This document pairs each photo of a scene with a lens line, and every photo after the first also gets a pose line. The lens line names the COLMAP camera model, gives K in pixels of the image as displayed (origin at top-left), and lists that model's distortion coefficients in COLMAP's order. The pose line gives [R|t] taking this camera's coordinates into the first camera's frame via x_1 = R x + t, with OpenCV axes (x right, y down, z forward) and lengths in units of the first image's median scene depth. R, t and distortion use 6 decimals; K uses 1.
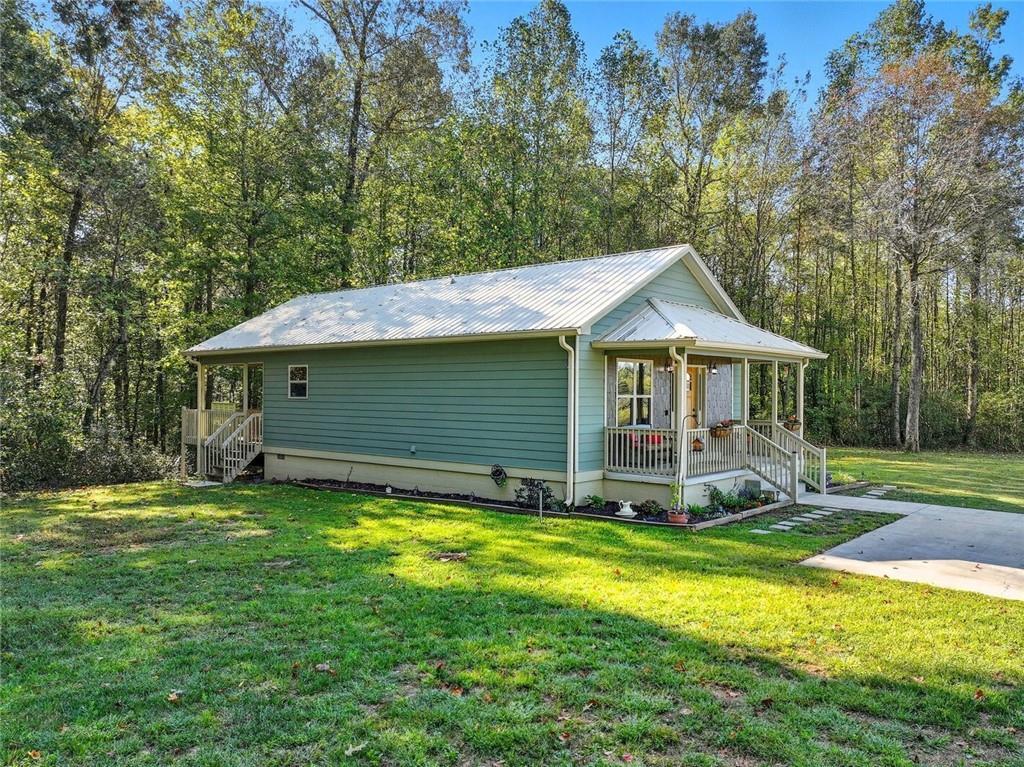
lens RADIAL K [[813.8, 0, 512.0], [0, 813.8, 383.5], [0, 0, 1]] dist [-0.000026, -0.007181]
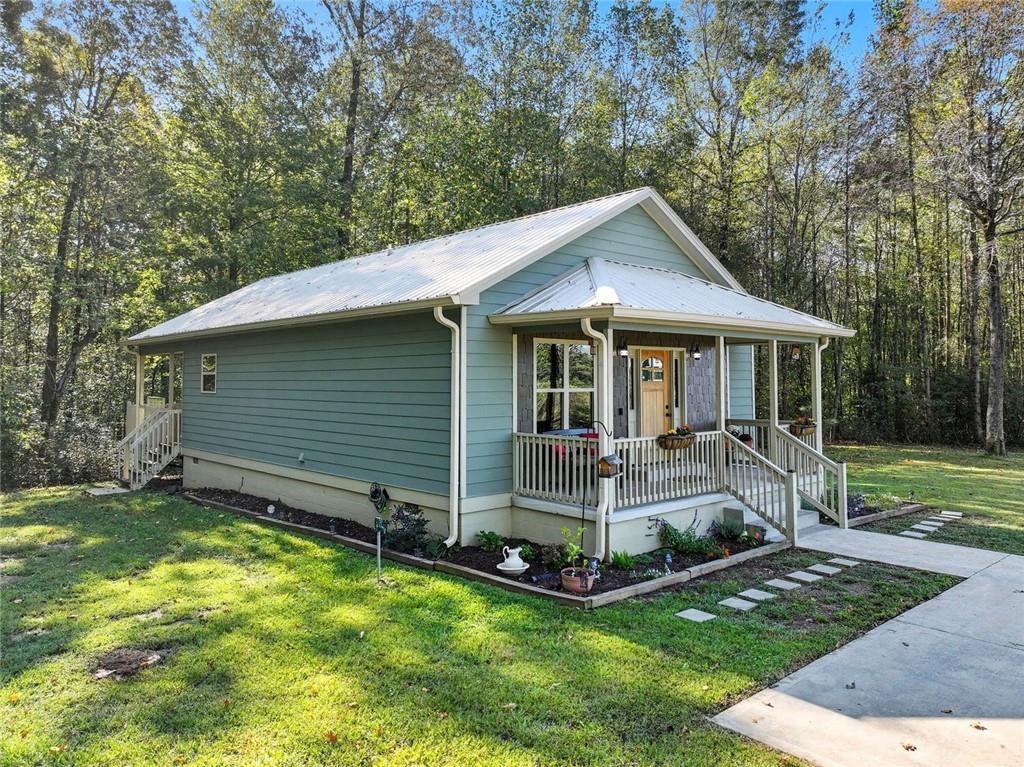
lens RADIAL K [[735.0, 0, 510.2], [0, 735.0, 339.1], [0, 0, 1]] dist [0.001372, 0.009527]
pose [[0.990191, -0.014270, -0.138987, 0.194742], [0.007913, 0.998902, -0.046186, 0.000084], [0.139493, 0.044633, 0.989217, 0.336423]]
